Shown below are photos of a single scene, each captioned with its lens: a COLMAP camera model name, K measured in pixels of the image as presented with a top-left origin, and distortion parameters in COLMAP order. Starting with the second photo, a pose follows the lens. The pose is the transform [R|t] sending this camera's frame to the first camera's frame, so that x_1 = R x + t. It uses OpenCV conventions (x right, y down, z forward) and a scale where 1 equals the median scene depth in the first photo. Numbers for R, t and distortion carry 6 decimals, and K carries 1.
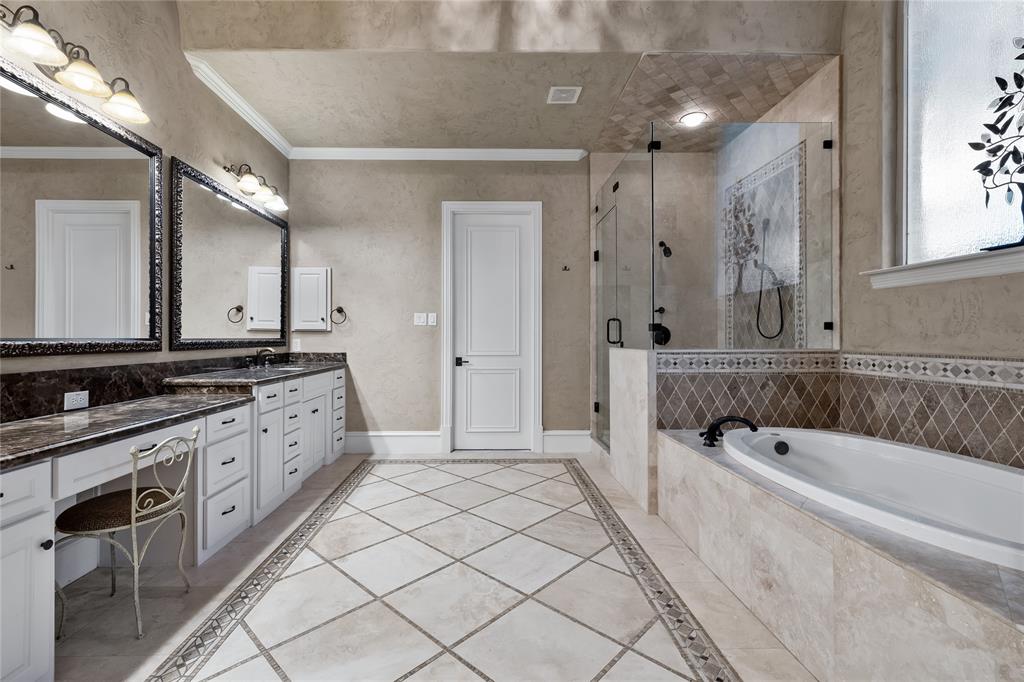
lens RADIAL K [[438.5, 0, 502.4], [0, 438.5, 338.5], [0, 0, 1]] dist [-0.002577, 0.001276]
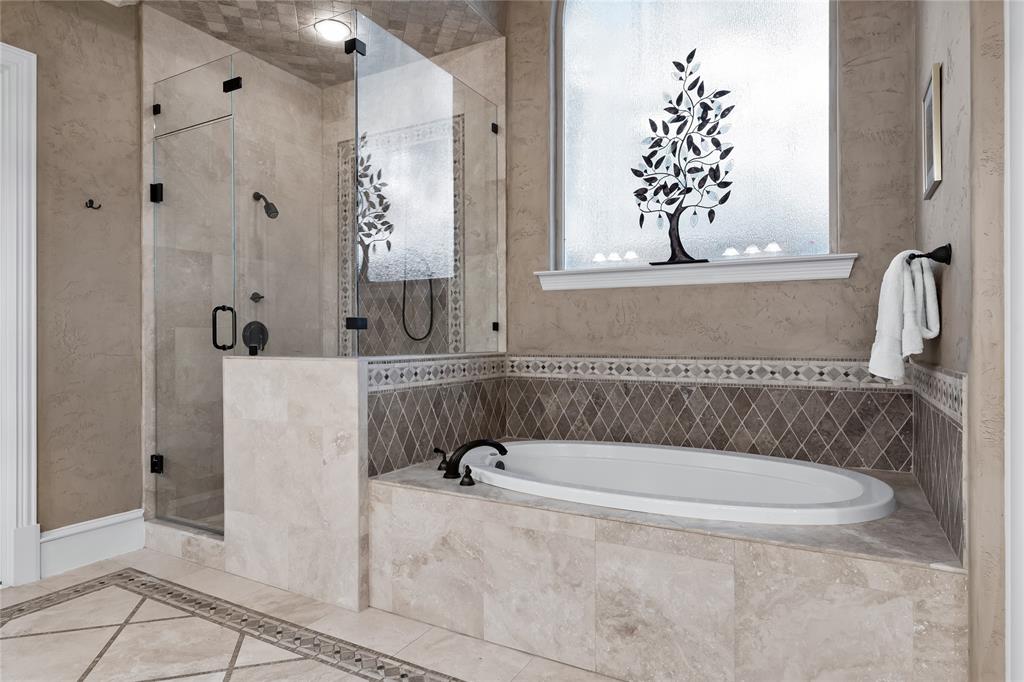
lens RADIAL K [[571.5, 0, 513.2], [0, 571.5, 339.7], [0, 0, 1]] dist [0.002870, -0.002302]
pose [[0.517899, -0.000644, 0.855442, -0.272484], [0.001561, 0.999999, -0.000192, -0.000755], [-0.855441, 0.001435, 0.517899, 0.366257]]
